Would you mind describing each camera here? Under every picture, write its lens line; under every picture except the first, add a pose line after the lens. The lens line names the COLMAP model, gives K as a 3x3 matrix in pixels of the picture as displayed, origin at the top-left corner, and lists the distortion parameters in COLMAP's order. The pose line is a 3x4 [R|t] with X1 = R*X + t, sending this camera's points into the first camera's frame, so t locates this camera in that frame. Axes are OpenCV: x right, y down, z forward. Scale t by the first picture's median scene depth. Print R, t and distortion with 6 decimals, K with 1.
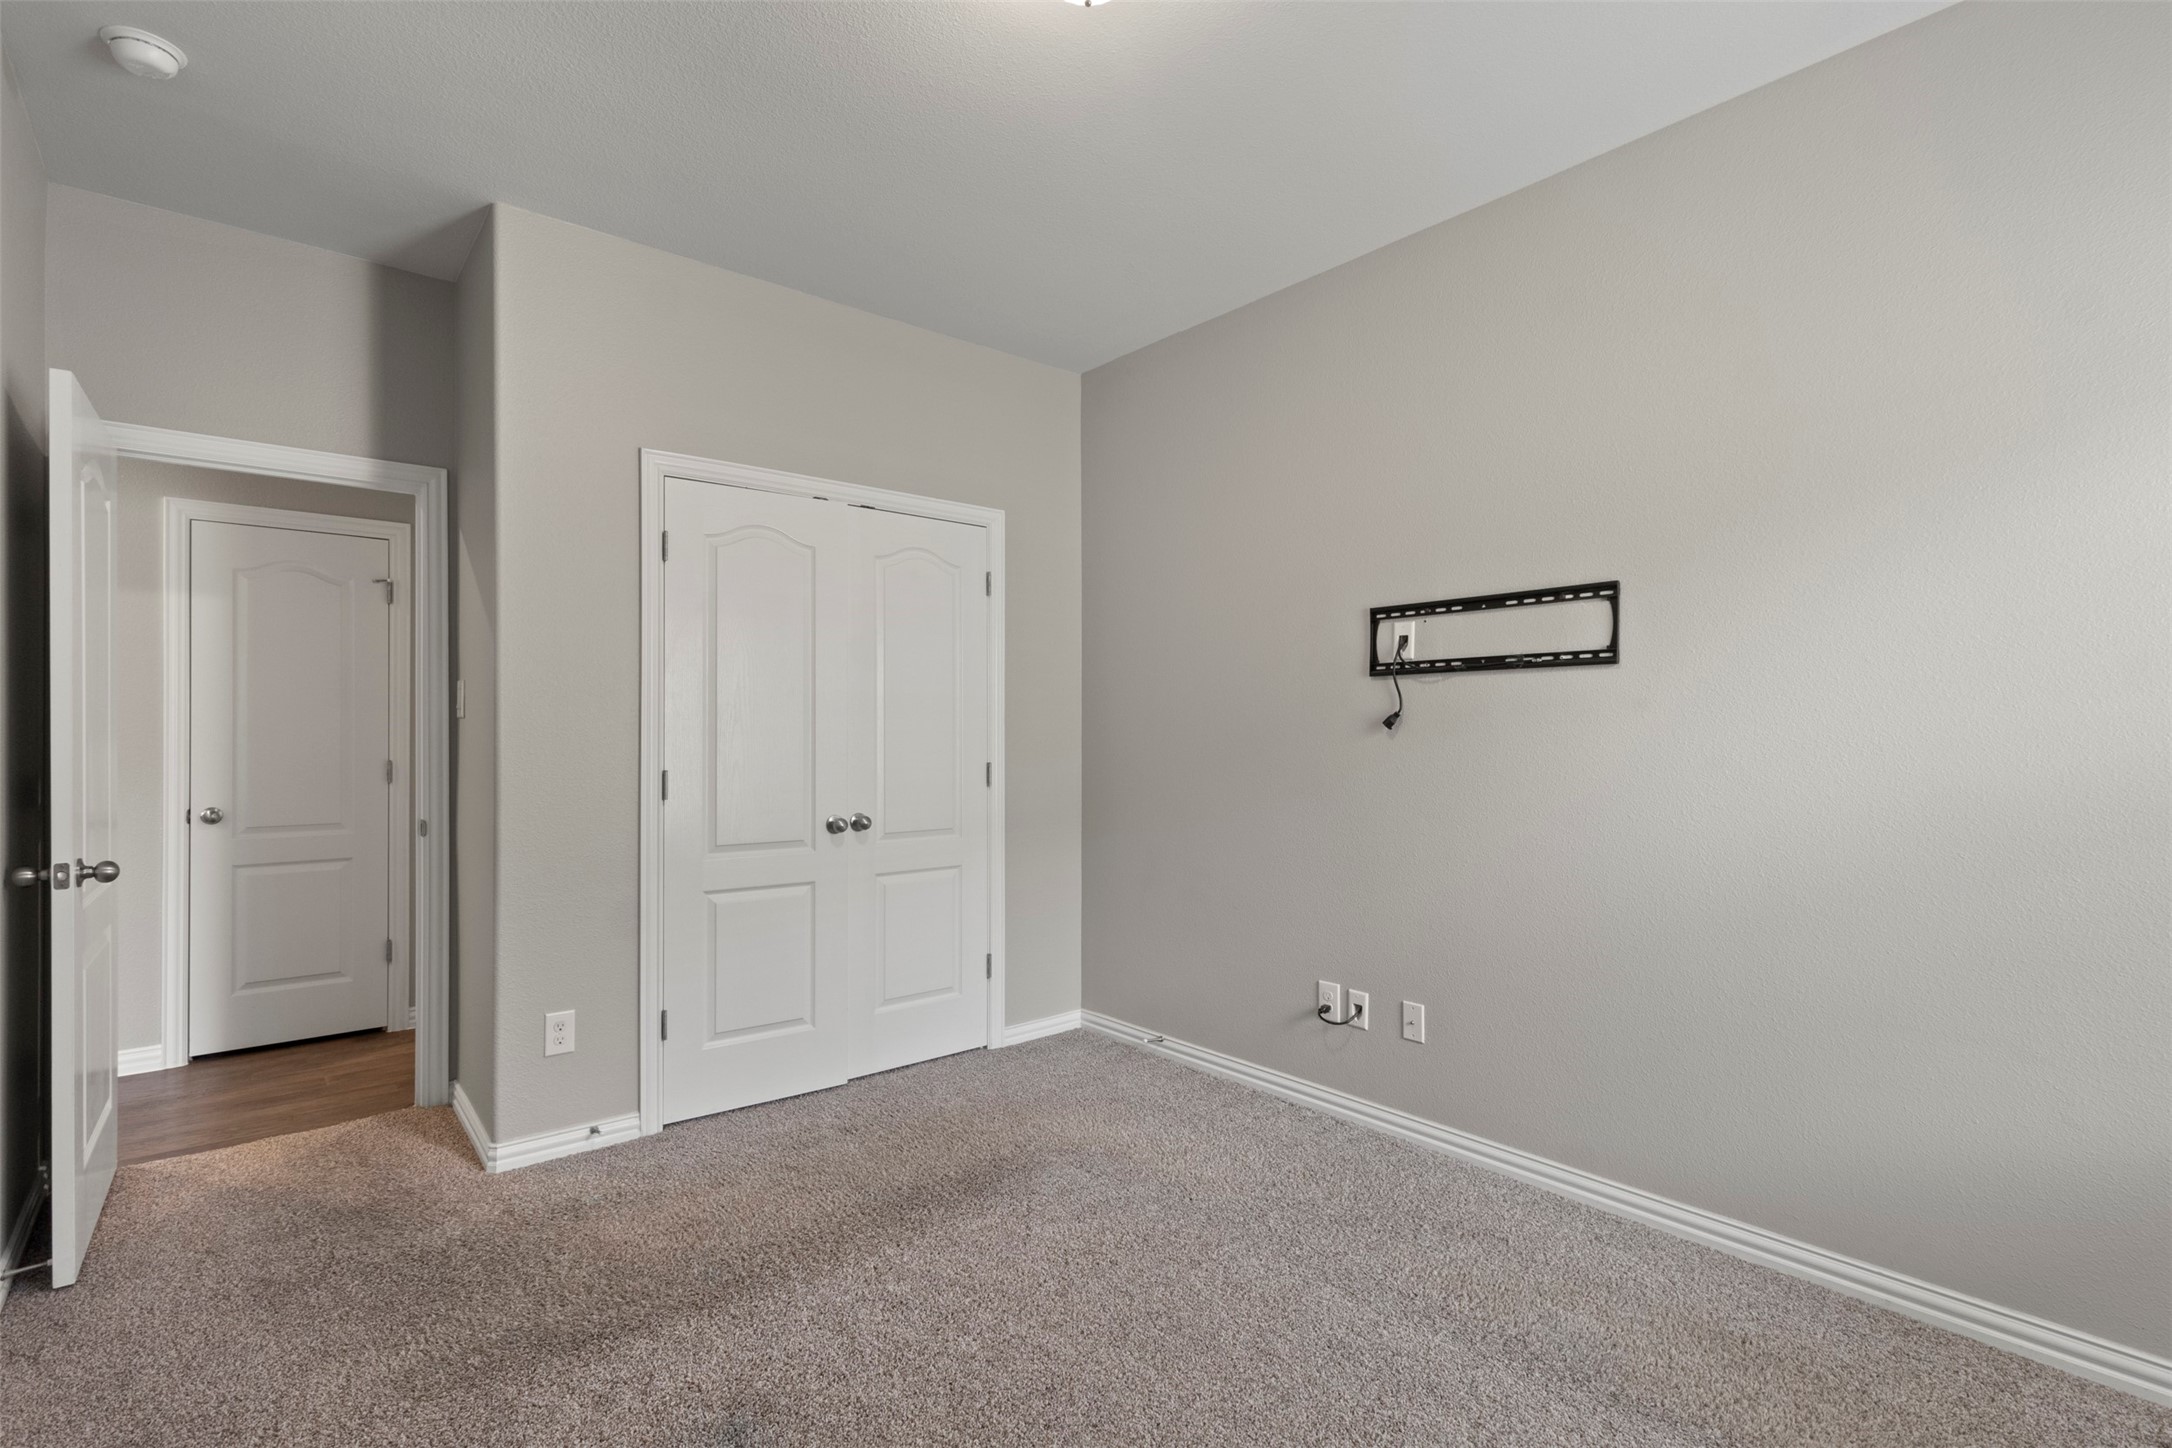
lens RADIAL K [[1005.4, 0, 1079.3], [0, 1005.4, 738.8], [0, 0, 1]] dist [0.000313, -0.000100]
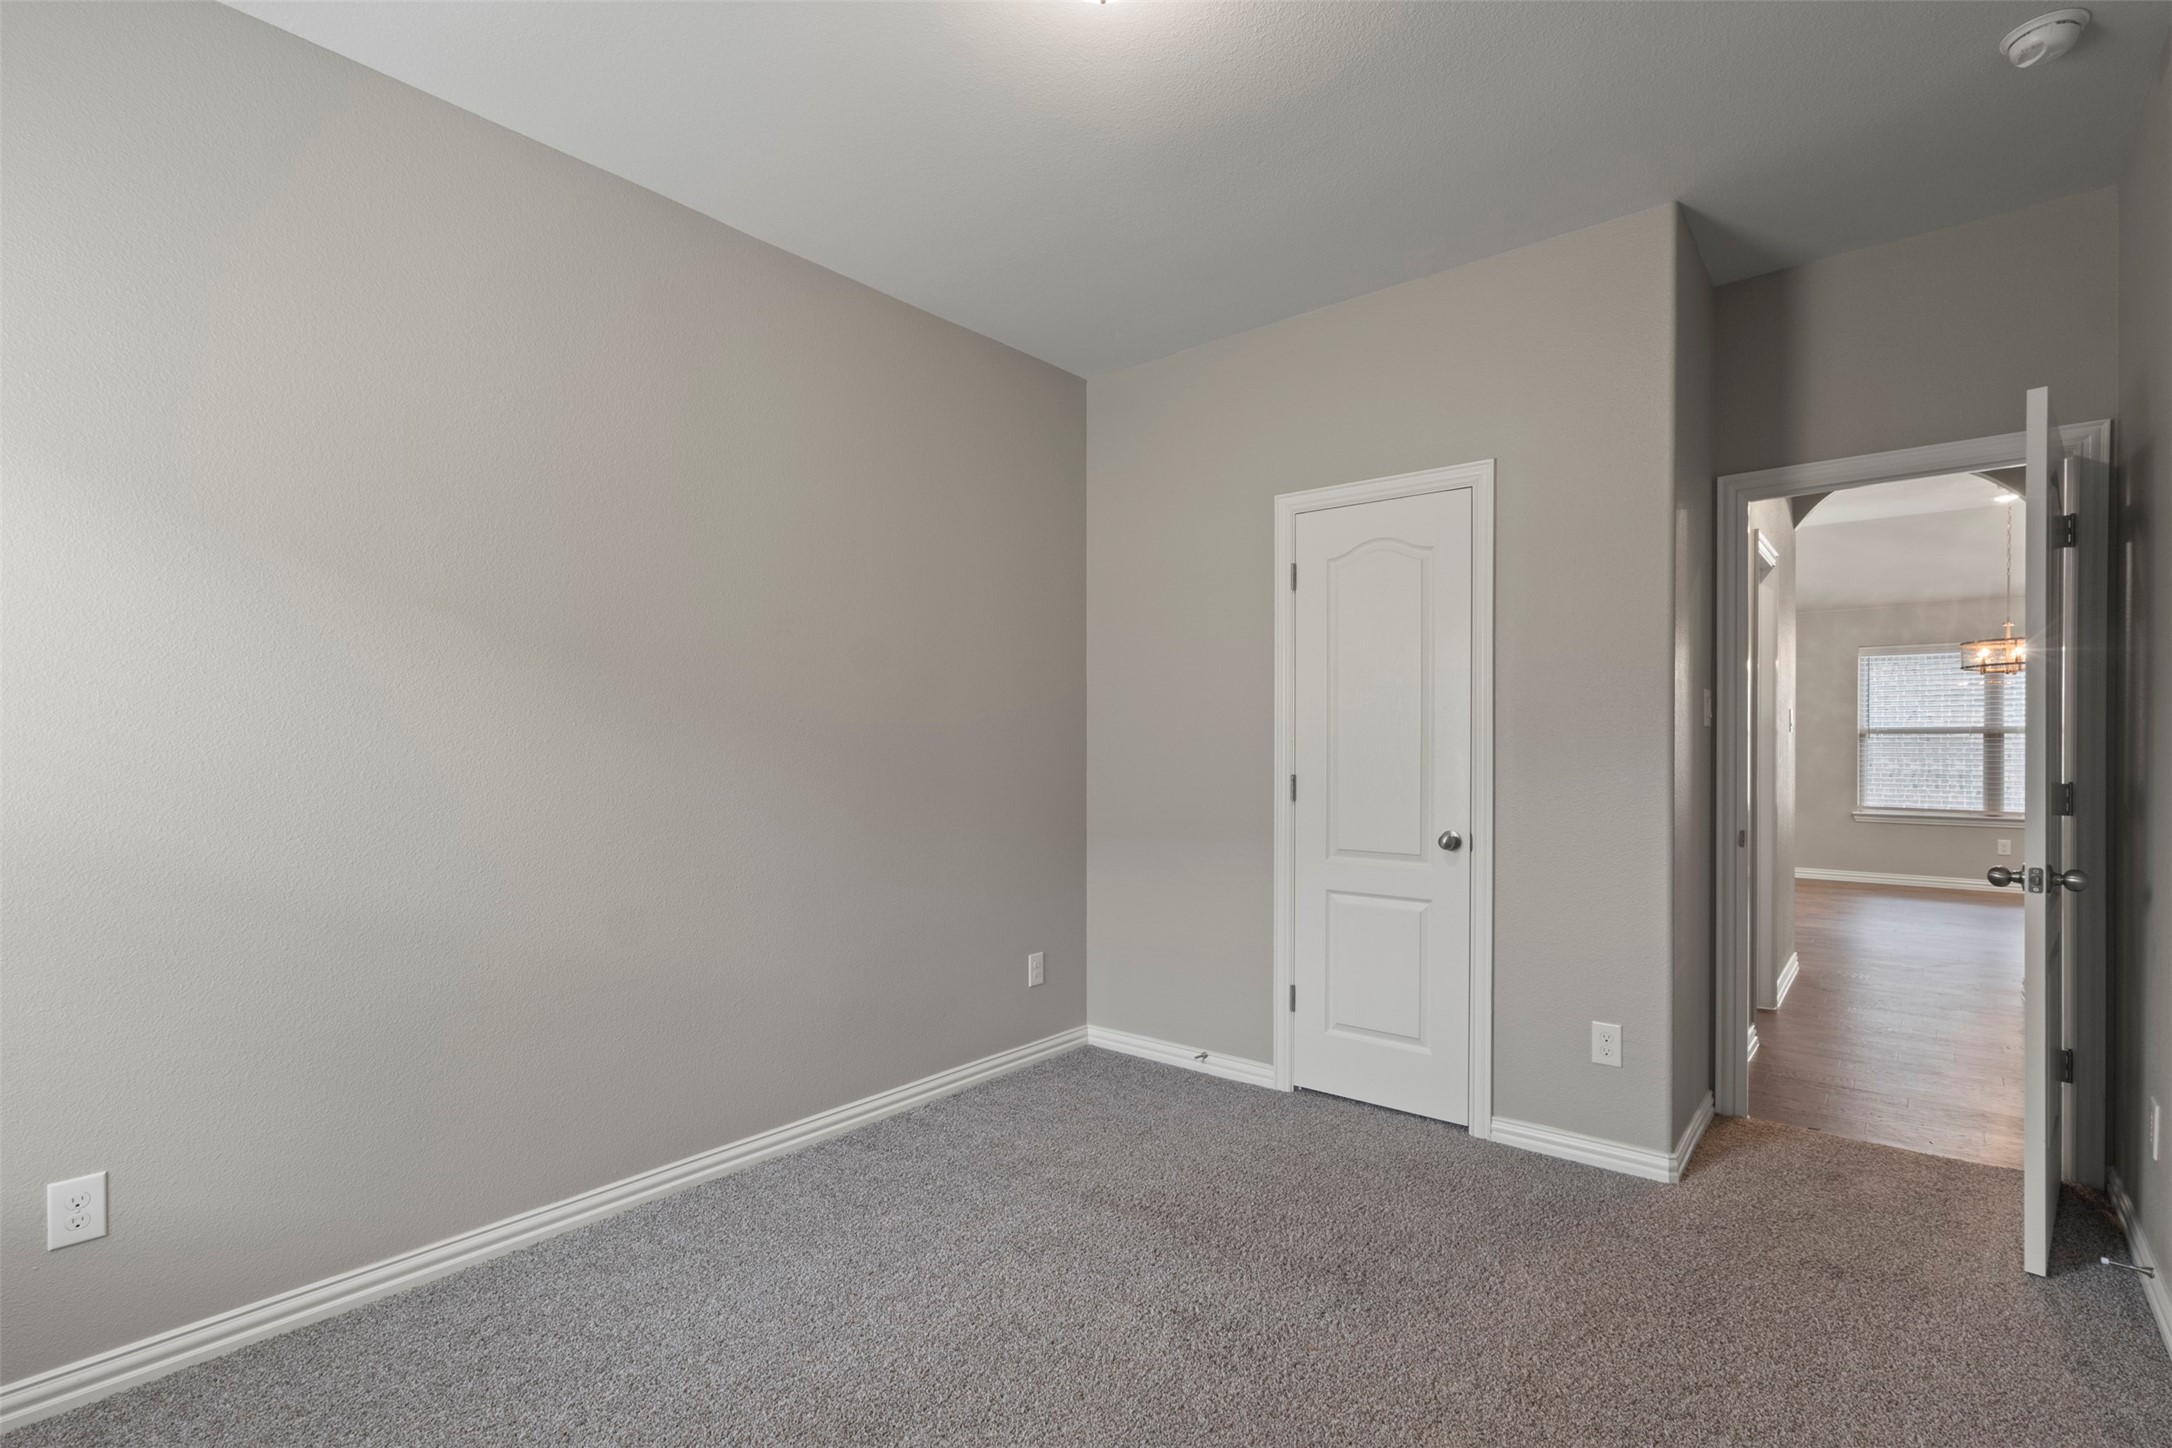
lens RADIAL K [[1005.4, 0, 1079.3], [0, 1005.4, 738.8], [0, 0, 1]] dist [0.000313, -0.000100]
pose [[0.178913, -0.001803, -0.983863, 0.666702], [-0.005634, 0.999980, -0.002857, -0.003001], [0.983849, 0.006054, 0.178900, 0.563573]]
